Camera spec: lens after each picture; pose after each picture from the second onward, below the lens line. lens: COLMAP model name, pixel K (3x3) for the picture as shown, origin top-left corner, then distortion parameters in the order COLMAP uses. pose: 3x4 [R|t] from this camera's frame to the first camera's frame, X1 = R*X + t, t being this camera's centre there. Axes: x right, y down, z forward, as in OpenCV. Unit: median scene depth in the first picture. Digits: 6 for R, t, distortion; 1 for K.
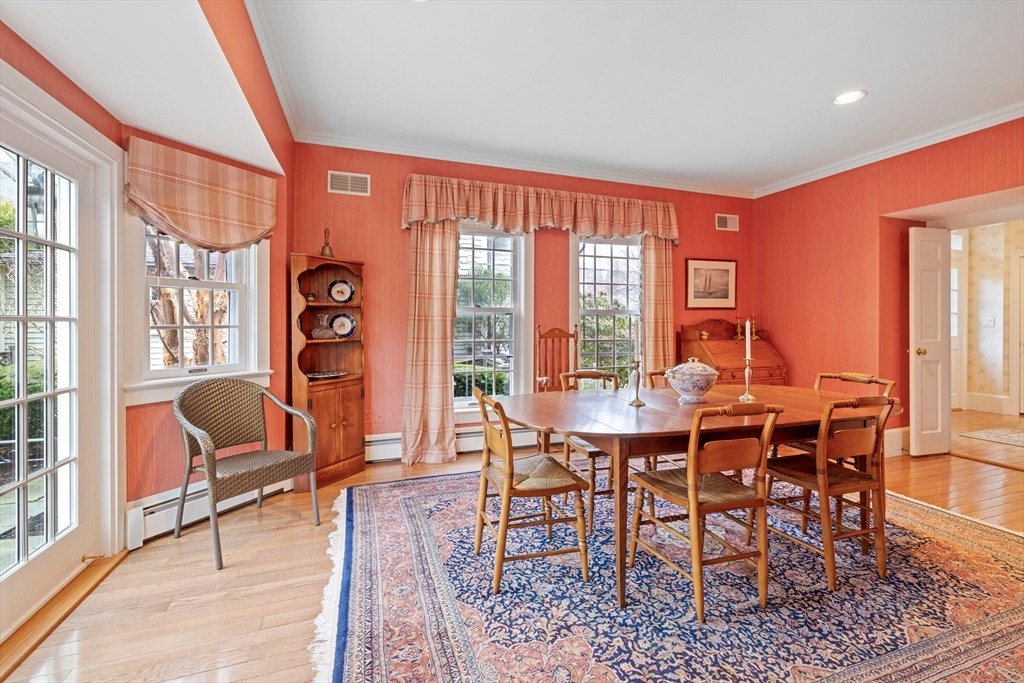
lens RADIAL K [[433.9, 0, 508.5], [0, 433.9, 321.4], [0, 0, 1]] dist [-0.000247, -0.001495]
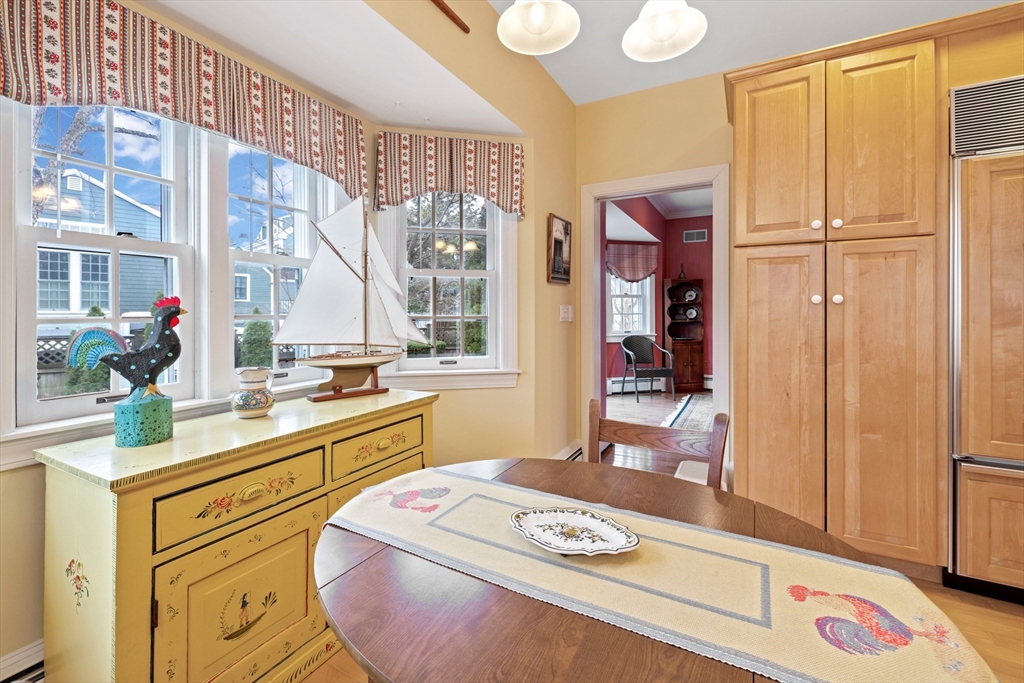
lens RADIAL K [[433.9, 0, 498.7], [0, 433.9, 312.9], [0, 0, 1]] dist [-0.000247, -0.001495]
pose [[0.661017, -0.002056, -0.750368, 0.575941], [0.005656, 0.999981, 0.002243, -0.002667], [0.750349, -0.005726, 0.661017, -1.050418]]
